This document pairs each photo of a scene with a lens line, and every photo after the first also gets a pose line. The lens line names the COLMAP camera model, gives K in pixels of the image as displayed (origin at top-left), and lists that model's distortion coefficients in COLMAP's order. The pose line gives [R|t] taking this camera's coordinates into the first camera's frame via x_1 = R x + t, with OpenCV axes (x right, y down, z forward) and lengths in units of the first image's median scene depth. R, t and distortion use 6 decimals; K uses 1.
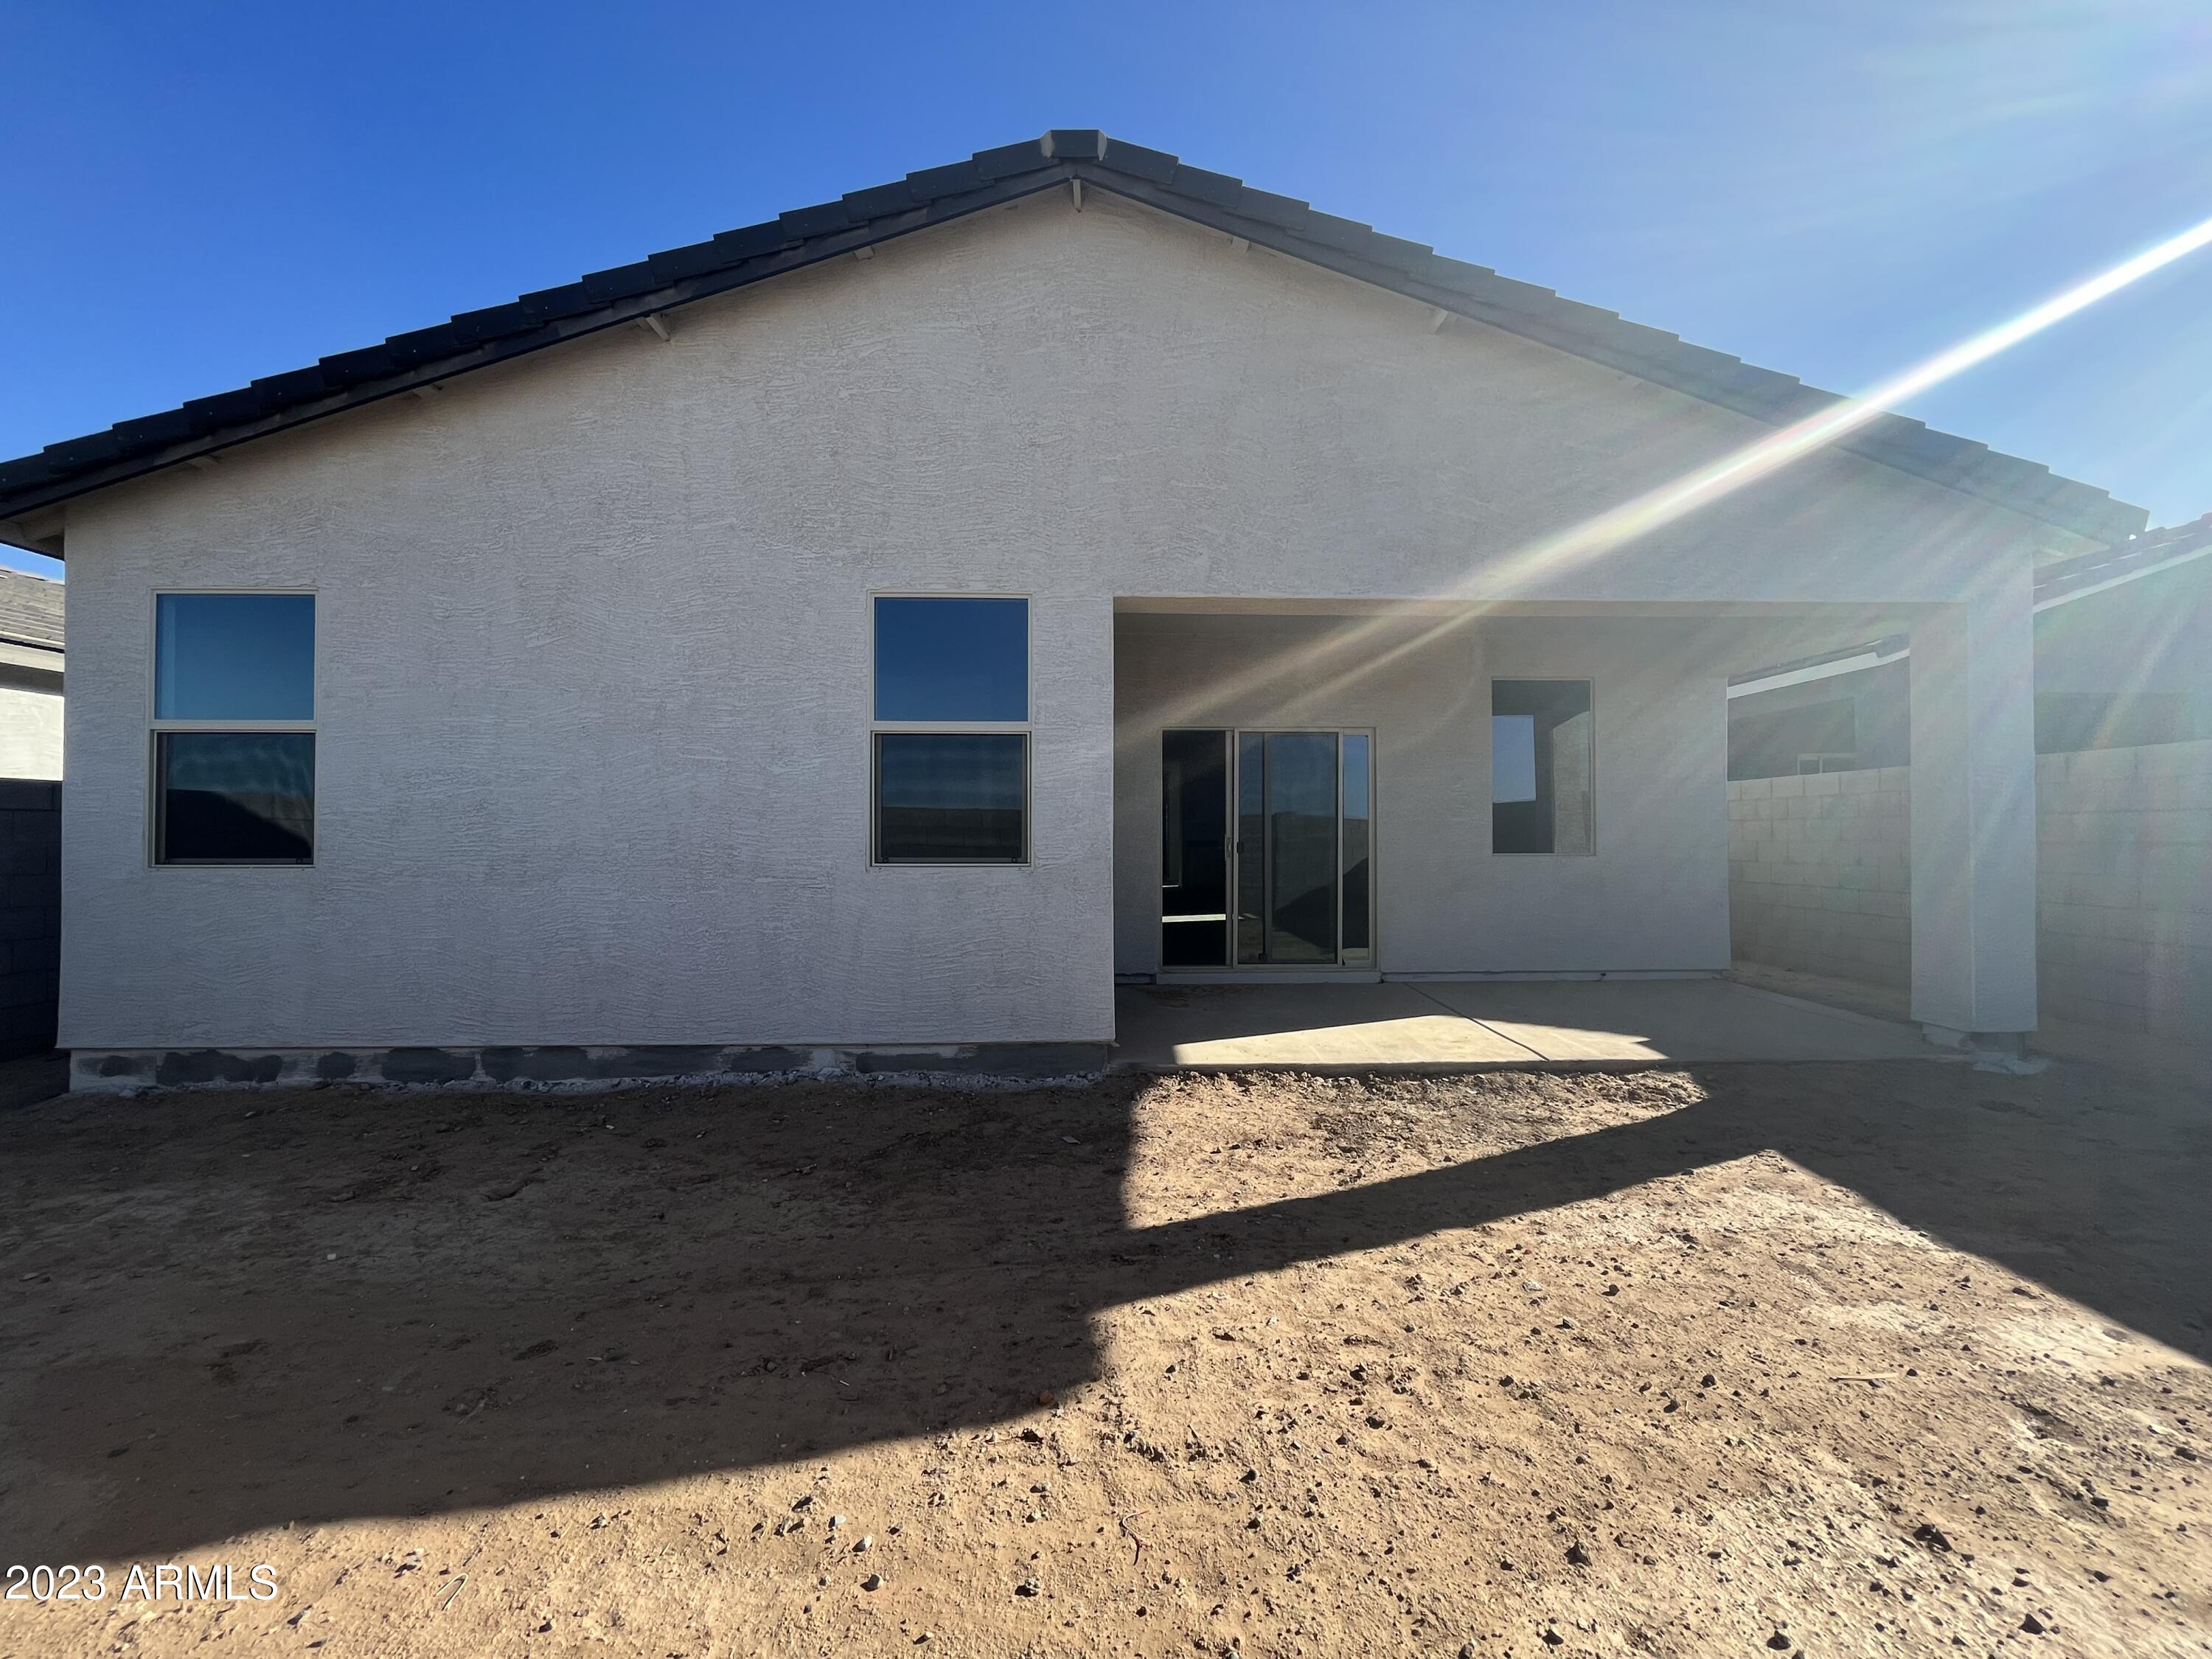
lens RADIAL K [[888.7, 0, 1109.1], [0, 888.7, 827.4], [0, 0, 1]] dist [-0.000085, -0.000010]
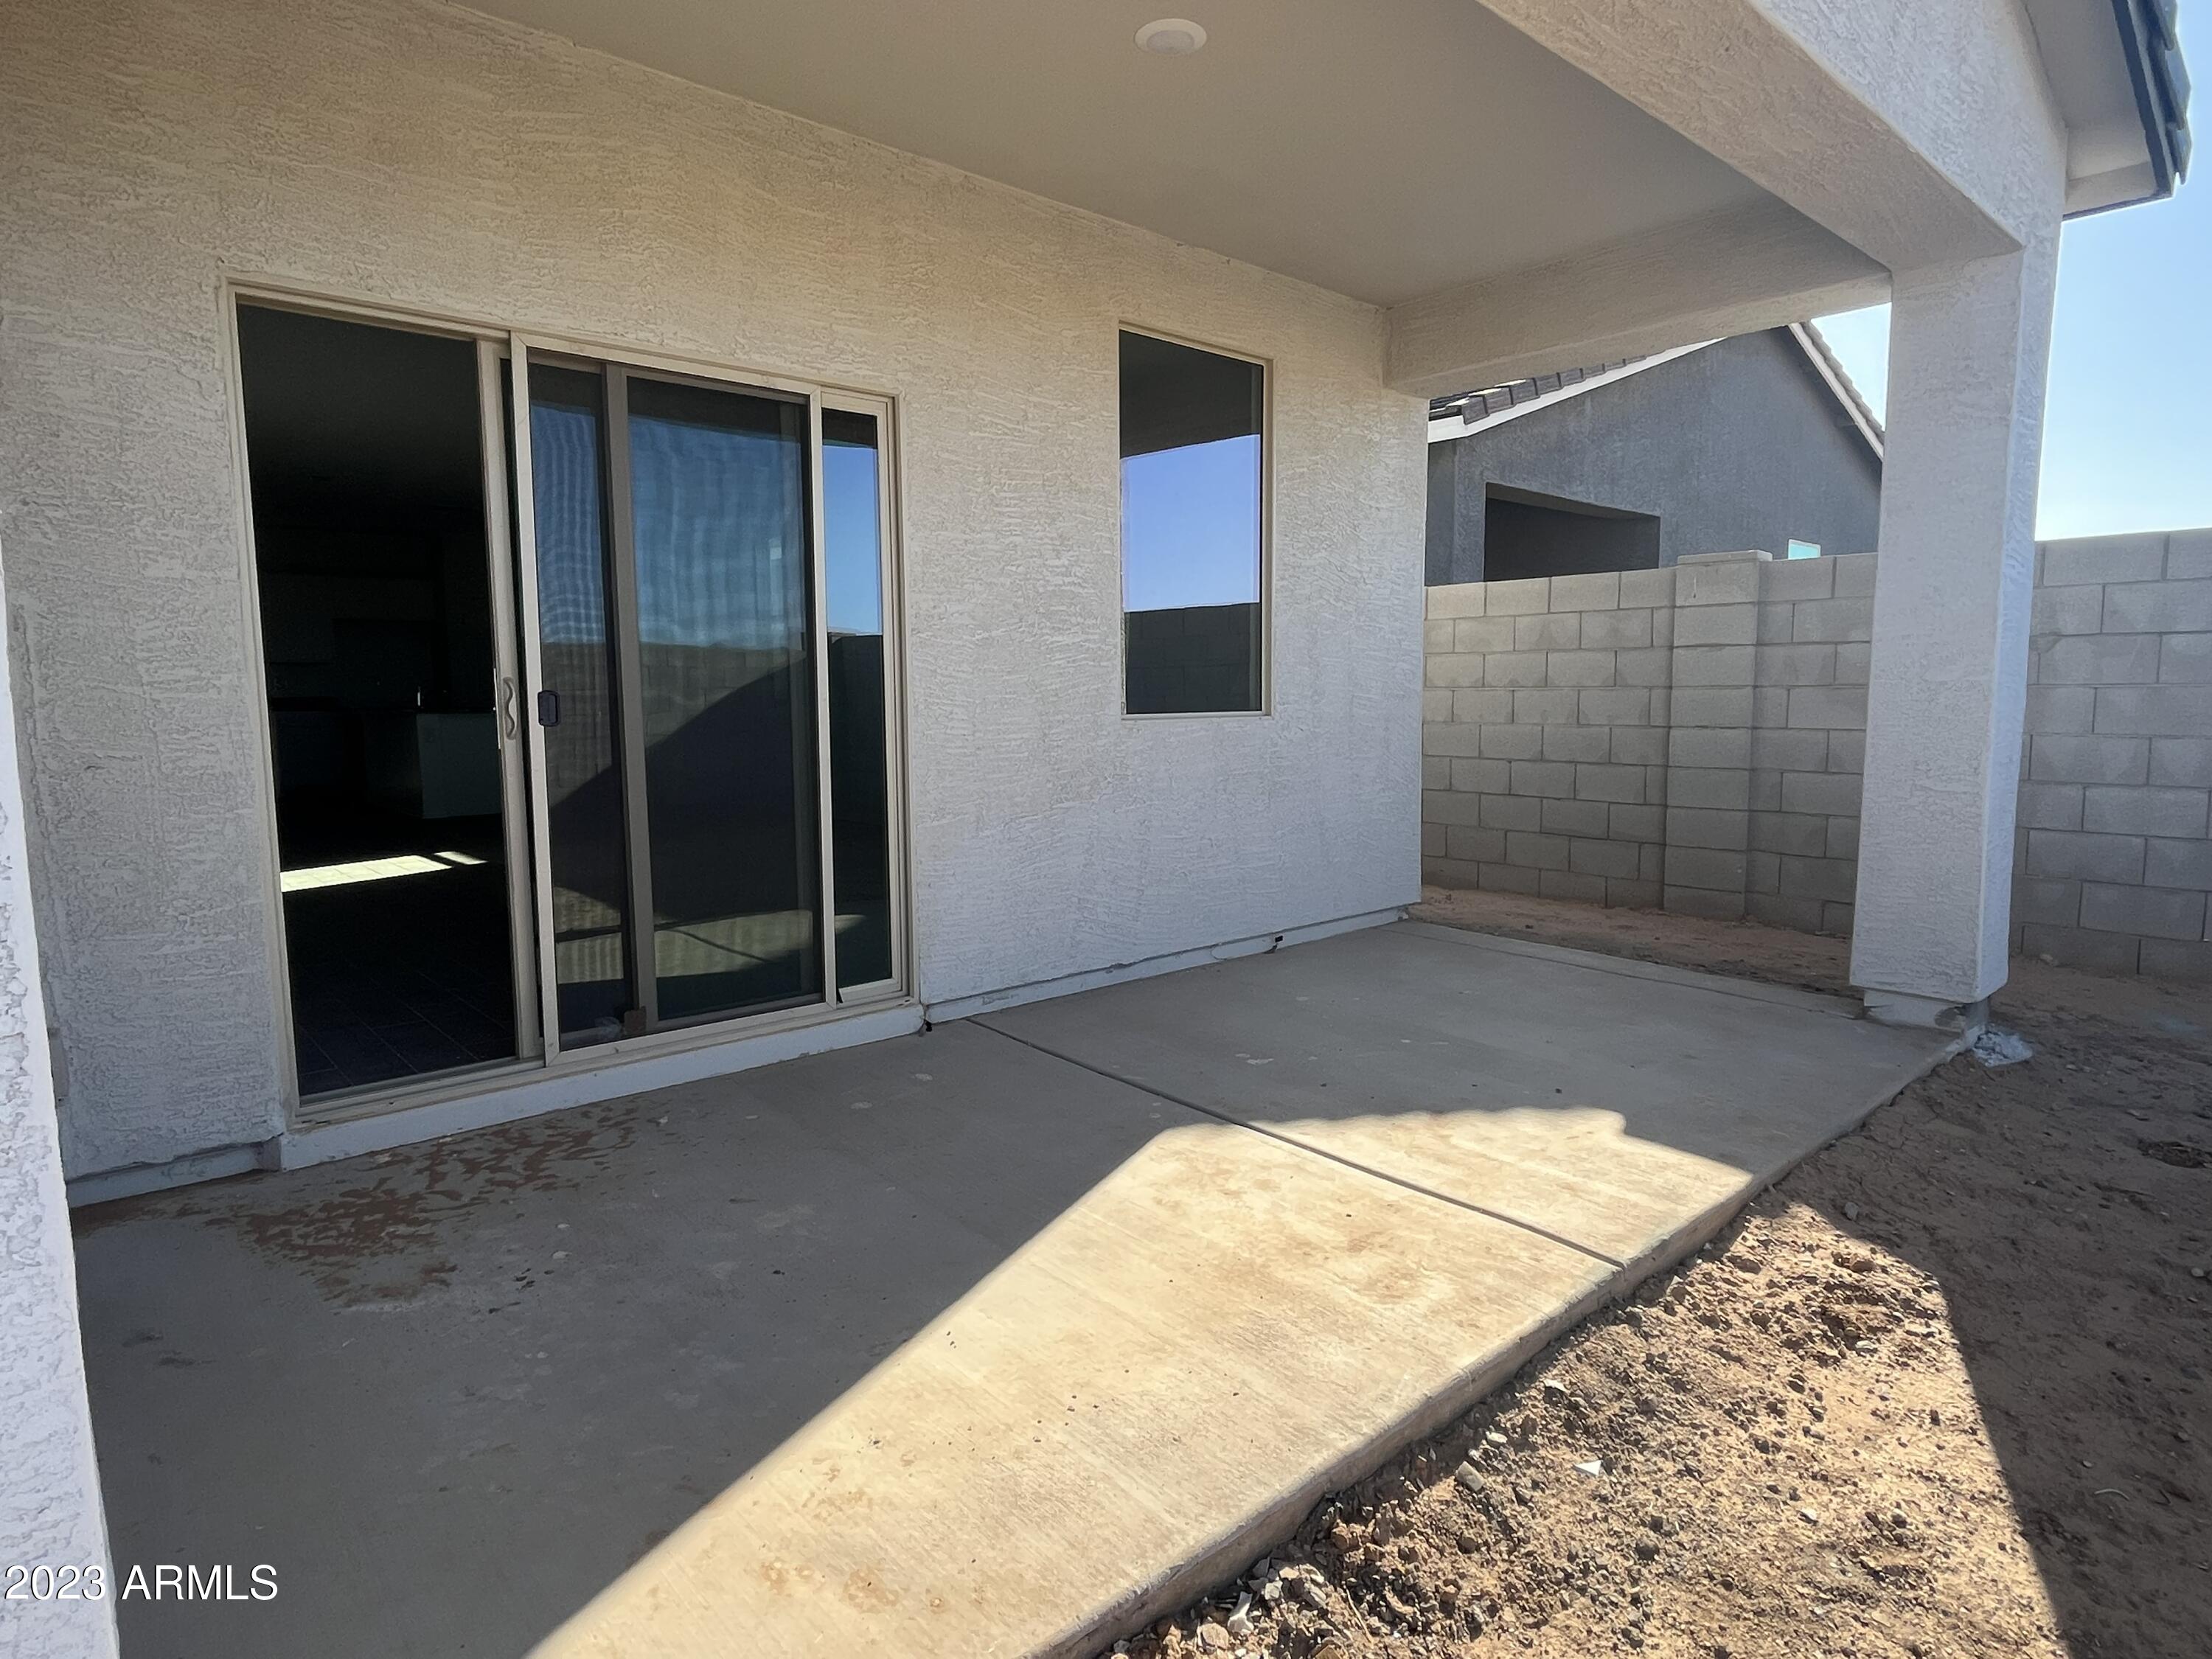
lens RADIAL K [[1229.4, 0, 1112.4], [0, 1229.4, 823.4], [0, 0, 1]] dist [-0.002723, -0.000569]
pose [[0.756433, -0.075037, 0.649753, 0.004522], [-0.001709, 0.993167, 0.116686, 0.011186], [-0.654069, -0.089375, 0.751136, 0.580775]]
